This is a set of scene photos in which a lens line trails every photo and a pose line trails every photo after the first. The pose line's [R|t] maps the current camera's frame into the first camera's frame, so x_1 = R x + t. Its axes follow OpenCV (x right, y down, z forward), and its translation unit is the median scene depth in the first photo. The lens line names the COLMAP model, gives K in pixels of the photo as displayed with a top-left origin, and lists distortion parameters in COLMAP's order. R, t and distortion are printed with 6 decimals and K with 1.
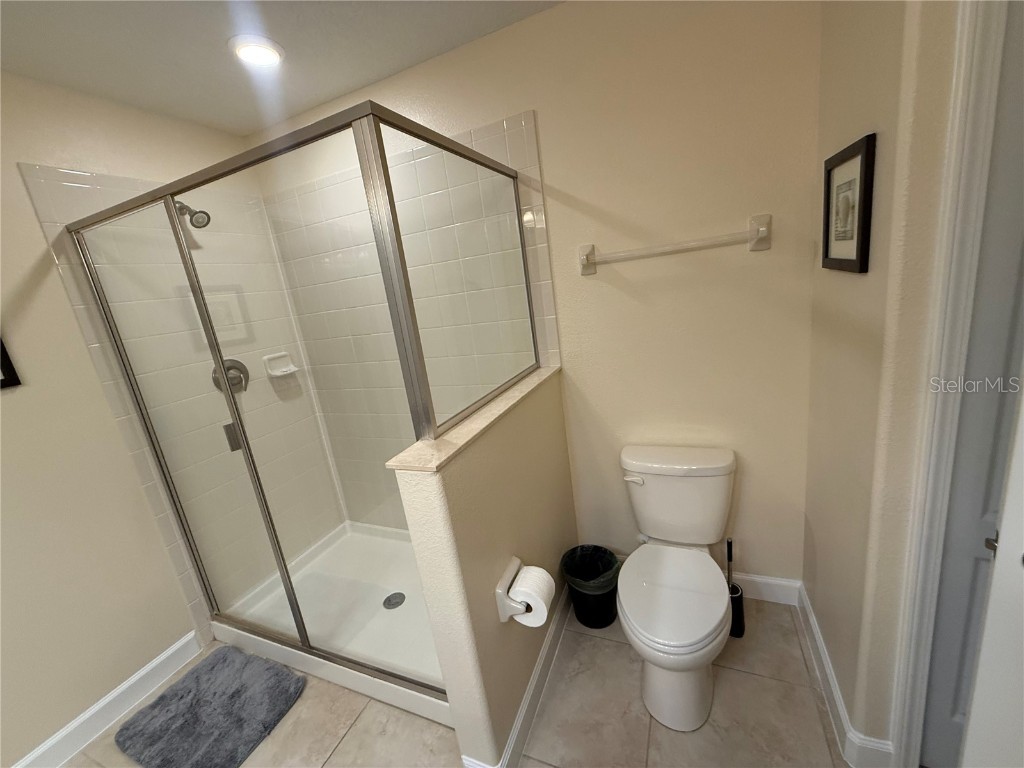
lens RADIAL K [[407.9, 0, 512.0], [0, 407.9, 384.0], [0, 0, 1]] dist [0.001341, 0.000354]
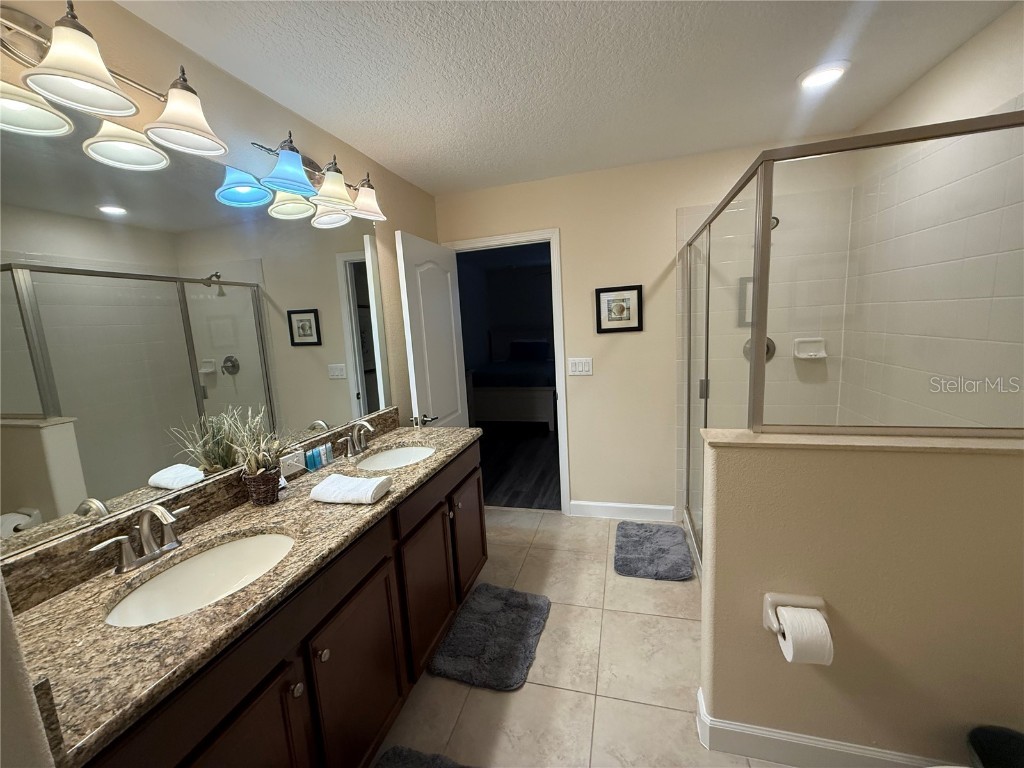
lens RADIAL K [[408.3, 0, 512.0], [0, 408.3, 384.0], [0, 0, 1]] dist [0.014647, 0.000102]
pose [[0.147829, 0.281930, -0.947978, 0.517022], [-0.201547, 0.946983, 0.250205, -0.100141], [0.968259, 0.154074, 0.196814, 0.057177]]
